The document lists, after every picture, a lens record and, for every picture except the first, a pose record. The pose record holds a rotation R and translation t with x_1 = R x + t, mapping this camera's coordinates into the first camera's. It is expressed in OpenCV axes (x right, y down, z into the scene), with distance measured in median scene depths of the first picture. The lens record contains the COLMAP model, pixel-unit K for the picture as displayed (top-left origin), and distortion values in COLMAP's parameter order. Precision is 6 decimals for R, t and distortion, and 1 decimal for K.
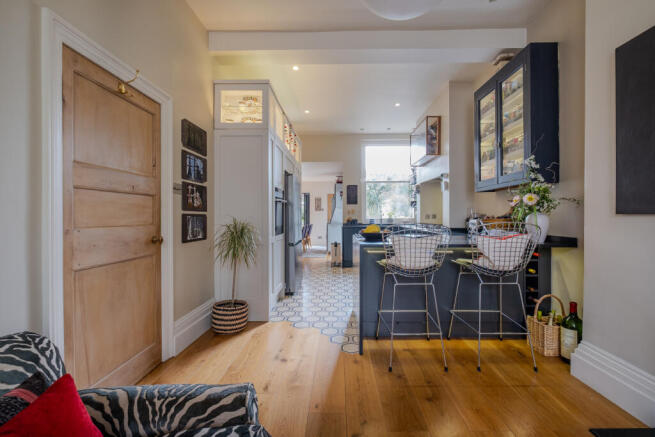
lens RADIAL K [[289.1, 0, 331.7], [0, 289.1, 215.5], [0, 0, 1]] dist [-0.002444, -0.001630]
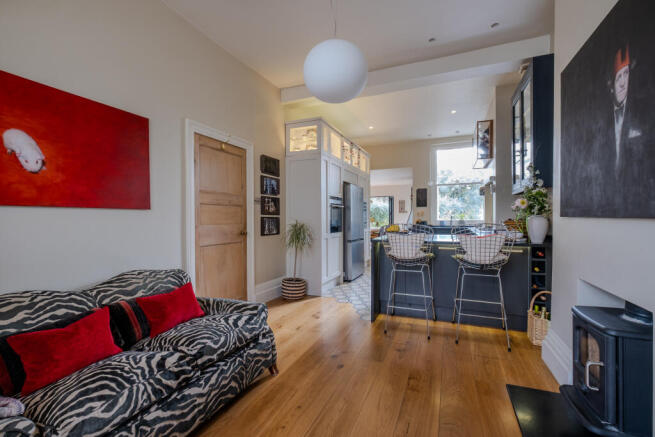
lens RADIAL K [[289.1, 0, 324.2], [0, 289.1, 219.4], [0, 0, 1]] dist [-0.002444, -0.001630]
pose [[0.925695, 0.001518, -0.378267, 0.344966], [0.001501, 0.999969, 0.007685, -0.003092], [0.378267, -0.007682, 0.925665, -0.272992]]
